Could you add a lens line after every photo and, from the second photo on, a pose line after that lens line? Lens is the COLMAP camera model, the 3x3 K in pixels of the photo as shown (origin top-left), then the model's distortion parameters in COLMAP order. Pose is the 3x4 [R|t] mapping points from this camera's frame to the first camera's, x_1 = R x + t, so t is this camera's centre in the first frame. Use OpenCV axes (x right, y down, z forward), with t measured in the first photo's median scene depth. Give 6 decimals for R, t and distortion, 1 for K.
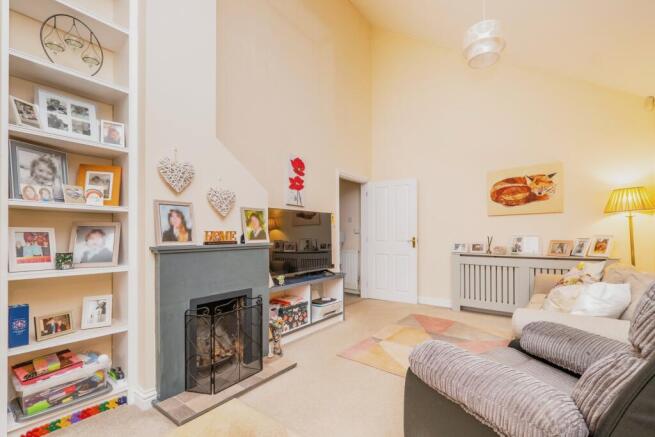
lens RADIAL K [[297.7, 0, 320.5], [0, 297.7, 230.6], [0, 0, 1]] dist [-0.001785, -0.001677]
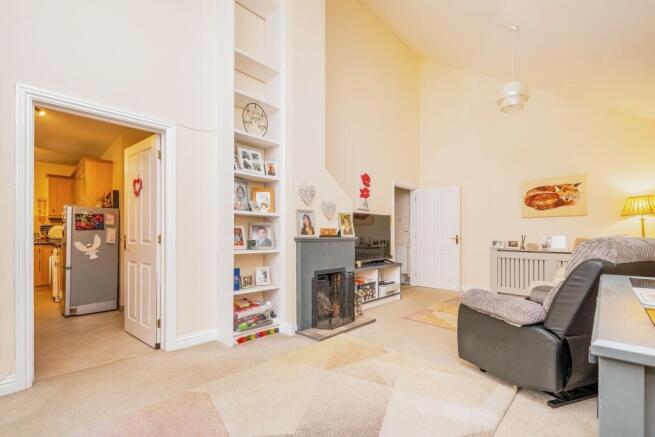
lens RADIAL K [[297.7, 0, 319.9], [0, 297.7, 227.1], [0, 0, 1]] dist [-0.001785, -0.001677]
pose [[0.993493, 0.006168, -0.113726, -0.188438], [-0.007187, 0.999938, -0.008551, 0.007553], [0.113666, 0.009313, 0.993475, -0.486078]]
